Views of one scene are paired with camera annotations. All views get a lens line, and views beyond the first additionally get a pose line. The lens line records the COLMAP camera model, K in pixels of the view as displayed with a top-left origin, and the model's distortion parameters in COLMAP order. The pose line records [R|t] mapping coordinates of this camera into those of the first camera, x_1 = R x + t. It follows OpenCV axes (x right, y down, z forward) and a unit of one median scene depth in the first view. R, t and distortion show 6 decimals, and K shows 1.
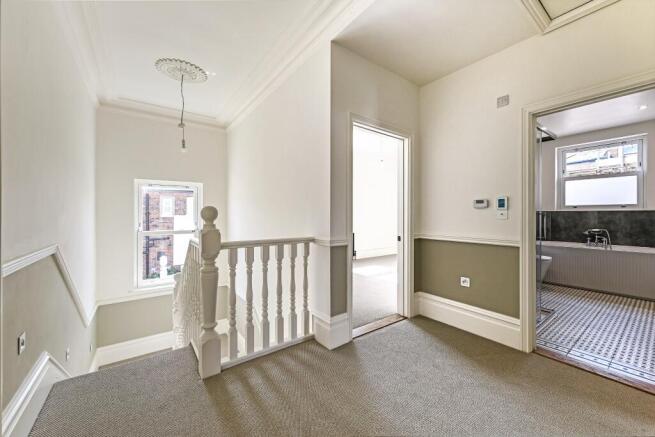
lens RADIAL K [[254.9, 0, 323.0], [0, 254.9, 214.1], [0, 0, 1]] dist [0.014097, 0.000349]
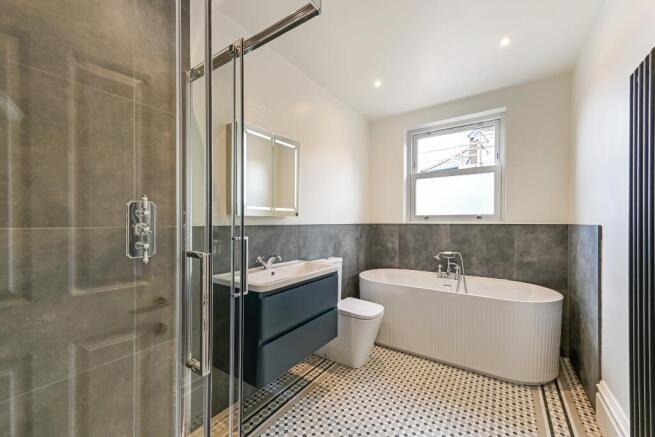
lens RADIAL K [[254.9, 0, 332.7], [0, 254.9, 223.1], [0, 0, 1]] dist [0.014097, 0.000349]
pose [[0.943883, 0.008409, 0.330173, 0.560438], [-0.007868, 0.999965, -0.002975, -0.010025], [-0.330186, 0.000210, 0.943916, 0.483037]]
